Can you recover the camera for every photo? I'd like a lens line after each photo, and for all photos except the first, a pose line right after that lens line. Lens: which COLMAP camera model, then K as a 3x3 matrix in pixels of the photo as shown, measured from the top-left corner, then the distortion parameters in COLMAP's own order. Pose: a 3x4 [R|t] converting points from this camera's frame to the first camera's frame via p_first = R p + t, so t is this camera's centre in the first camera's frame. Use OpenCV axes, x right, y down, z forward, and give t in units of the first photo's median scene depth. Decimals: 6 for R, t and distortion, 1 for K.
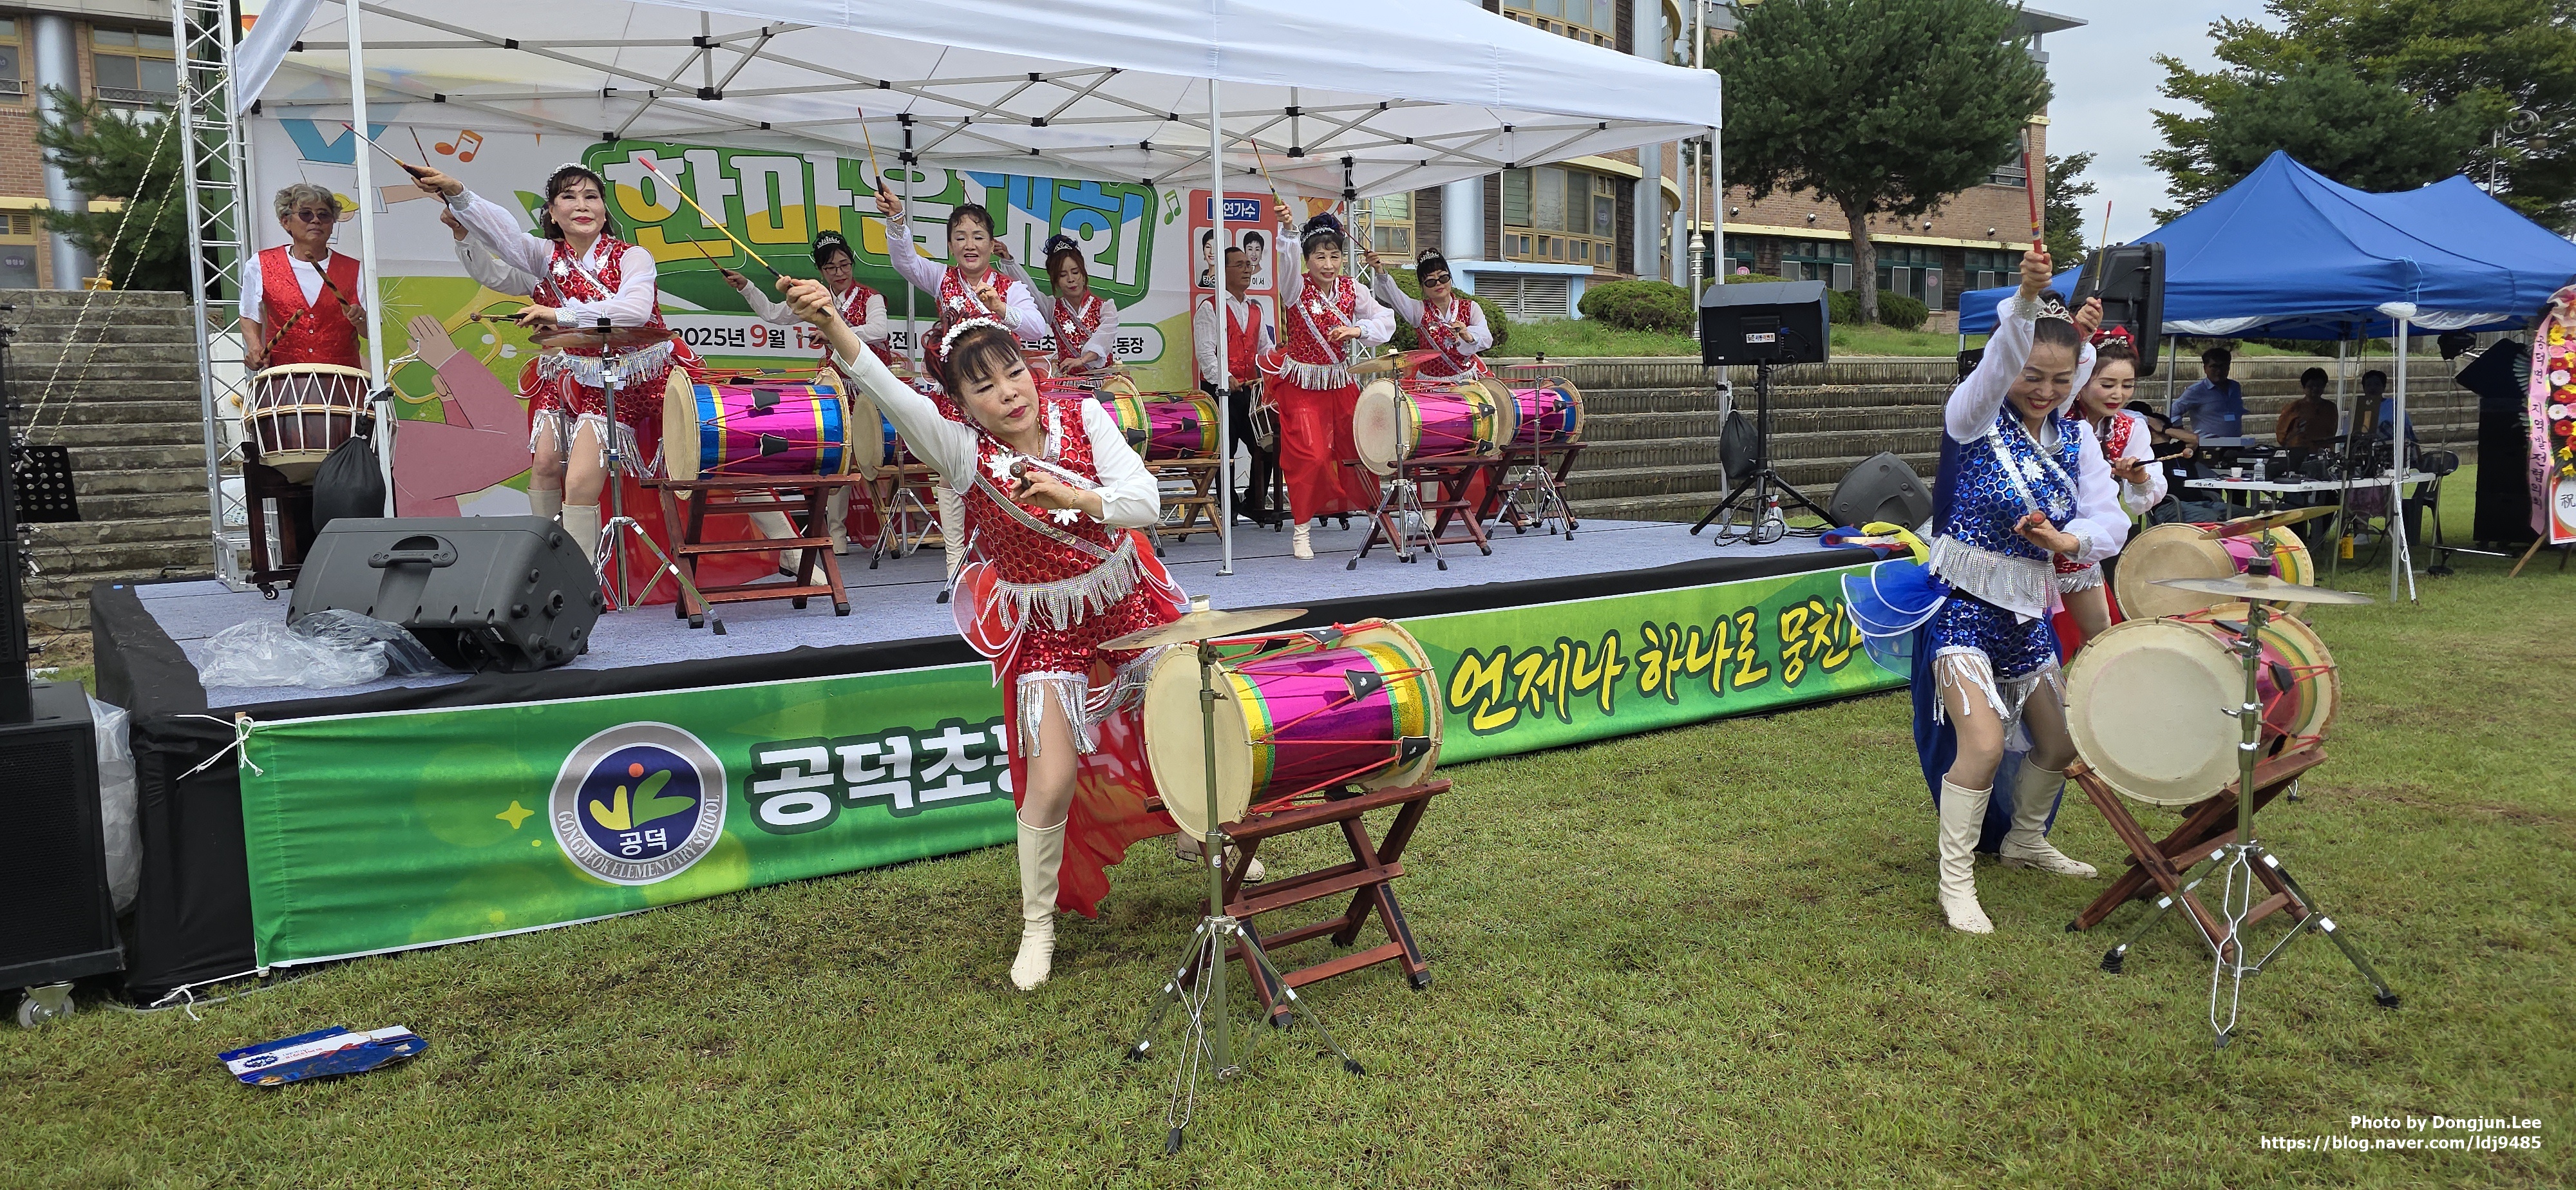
lens RADIAL K [[1764.3, 0, 1340.1], [0, 1764.3, 570.3], [0, 0, 1]] dist [0.093900, -0.081805]
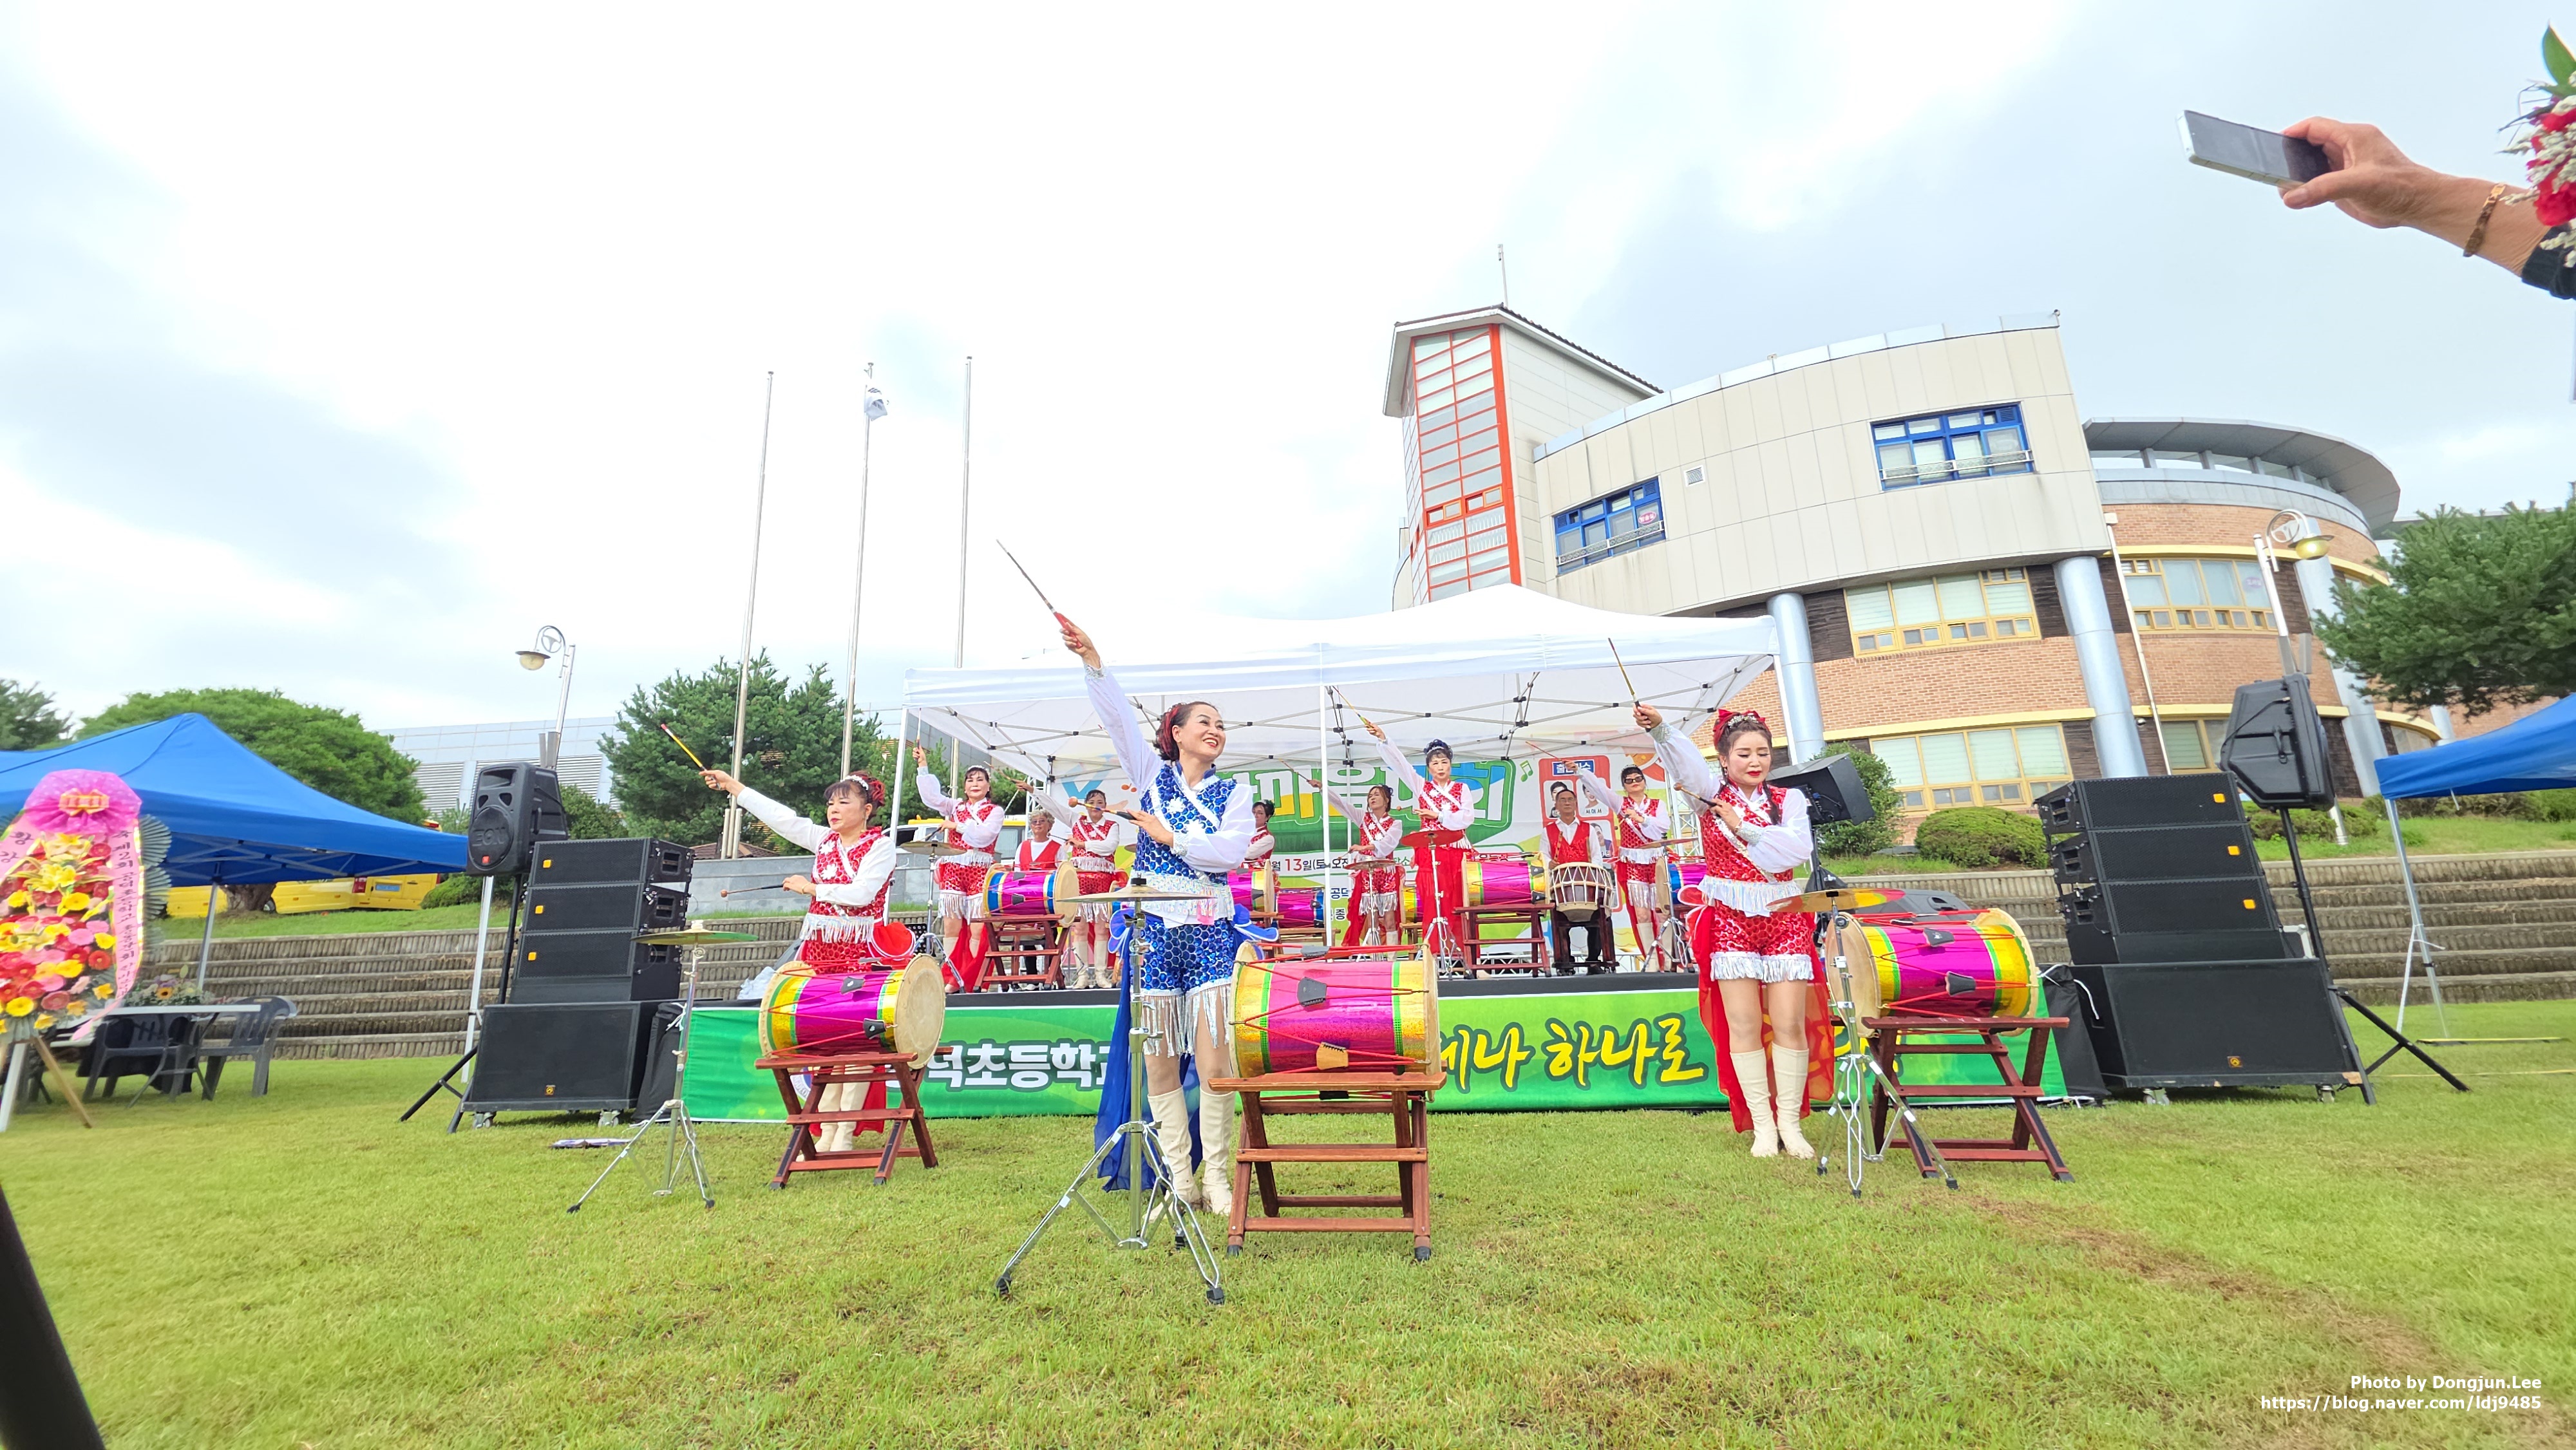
lens RADIAL K [[1029.1, 0, 1287.4], [0, 1029.1, 721.4], [0, 0, 1]] dist [0.015051, -0.008125]
pose [[0.724874, -0.167753, -0.668144, 0.586549], [-0.046219, 0.955868, -0.290137, 0.050296], [0.687329, 0.241194, 0.685131, 0.312327]]
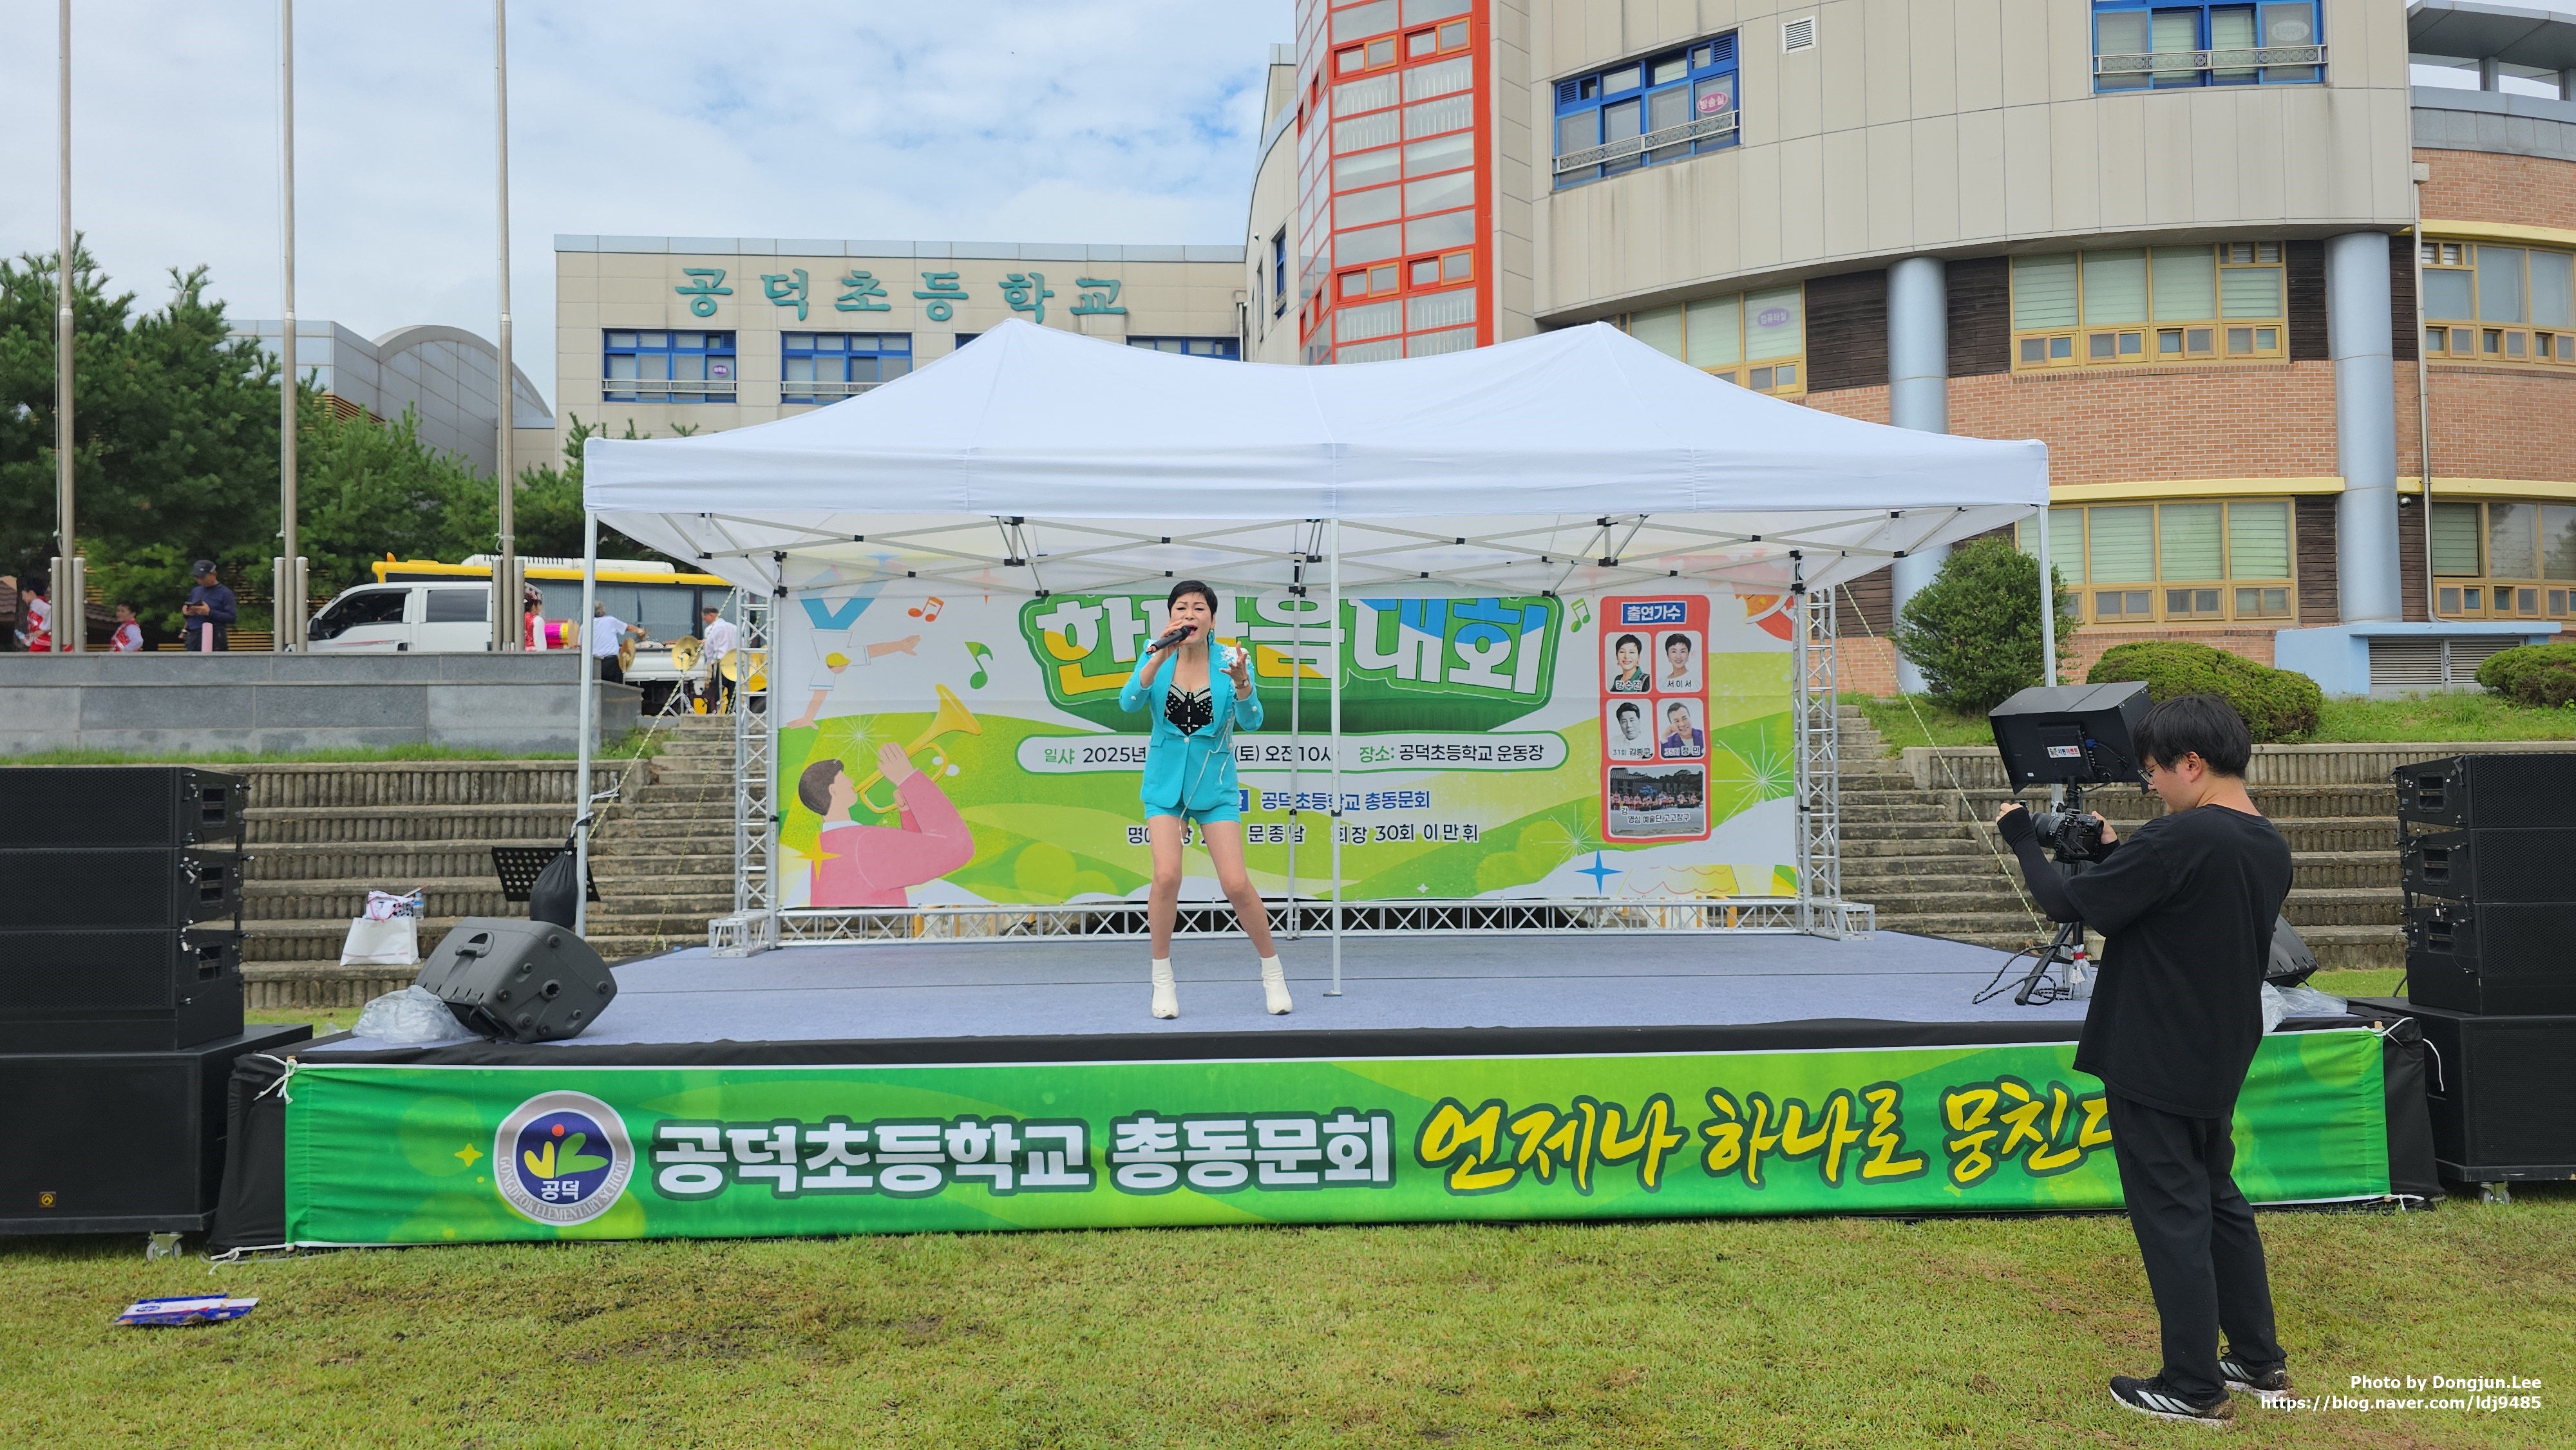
lens RADIAL K [[1749.4, 0, 1292.1], [0, 1749.4, 744.0], [0, 0, 1]] dist [0.057367, -0.054511]
pose [[0.828888, -0.008151, -0.559356, 0.498319], [-0.054775, 0.993907, -0.095652, -0.045607], [0.556727, 0.109924, 0.823390, 0.162518]]
